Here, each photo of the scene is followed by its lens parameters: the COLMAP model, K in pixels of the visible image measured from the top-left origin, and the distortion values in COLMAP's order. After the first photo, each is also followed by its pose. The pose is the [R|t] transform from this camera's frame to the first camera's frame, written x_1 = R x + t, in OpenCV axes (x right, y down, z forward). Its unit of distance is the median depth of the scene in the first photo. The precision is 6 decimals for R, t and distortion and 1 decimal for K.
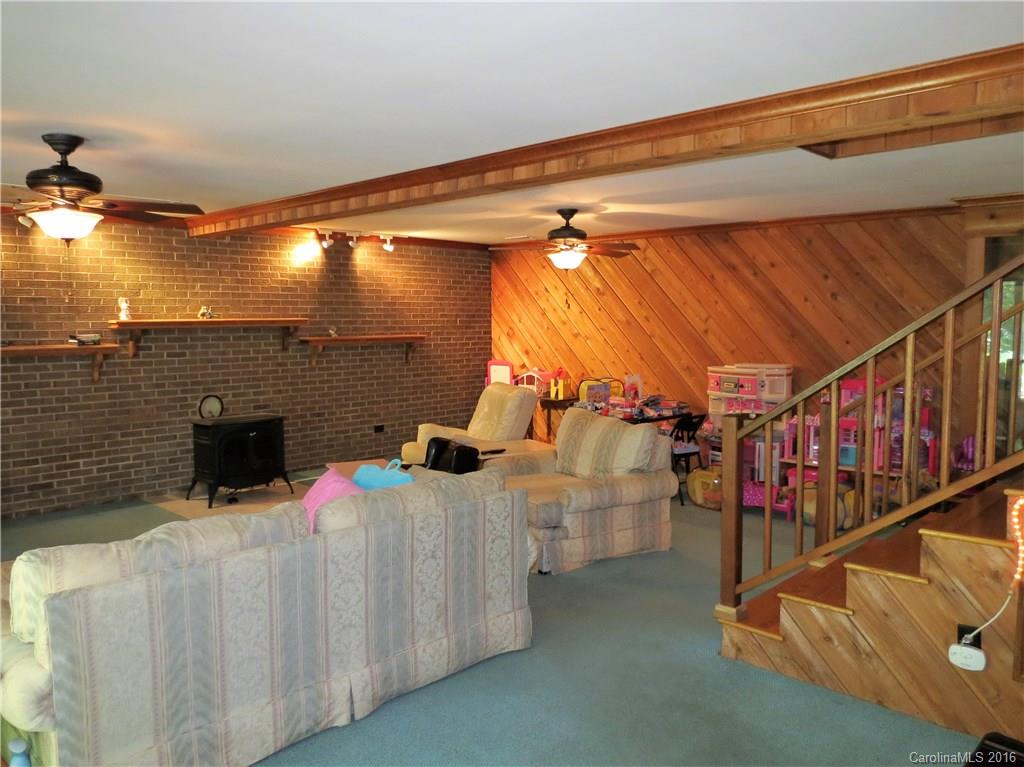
lens RADIAL K [[805.7, 0, 512.3], [0, 805.7, 380.7], [0, 0, 1]] dist [0.034135, -0.000438]
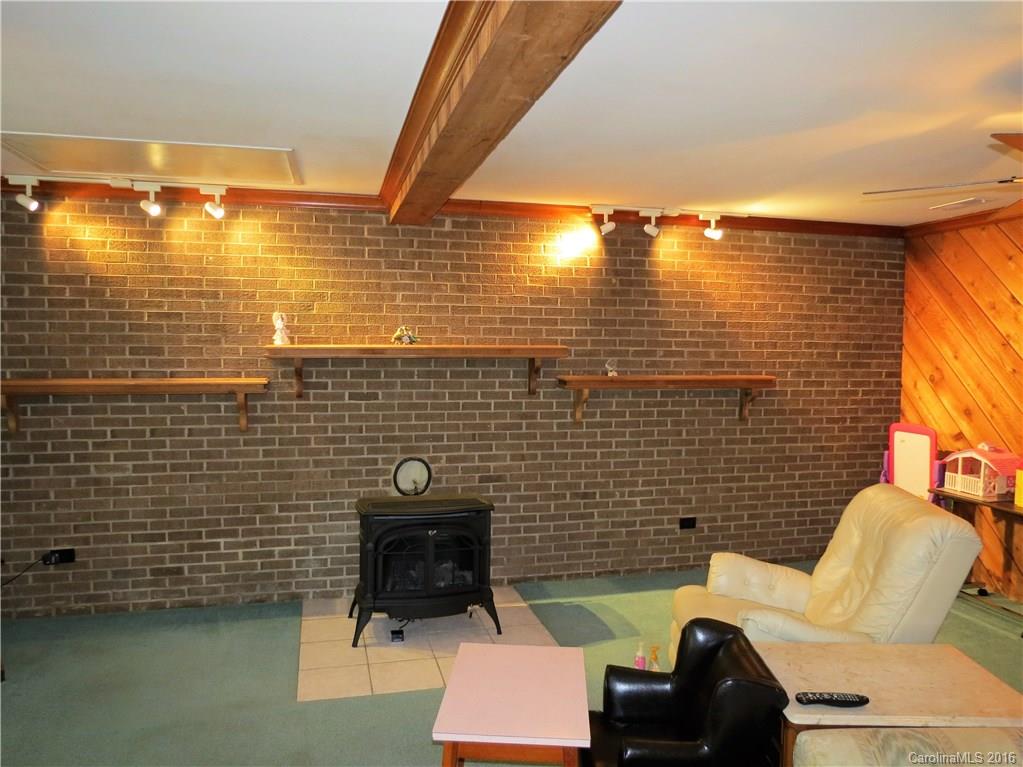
lens RADIAL K [[745.0, 0, 509.3], [0, 745.0, 387.0], [0, 0, 1]] dist [-0.030024, 0.004390]
pose [[0.851347, 0.038880, -0.523161, 0.017126], [-0.054120, 0.998438, -0.013870, -0.034365], [0.521805, 0.040122, 0.852121, 0.479835]]
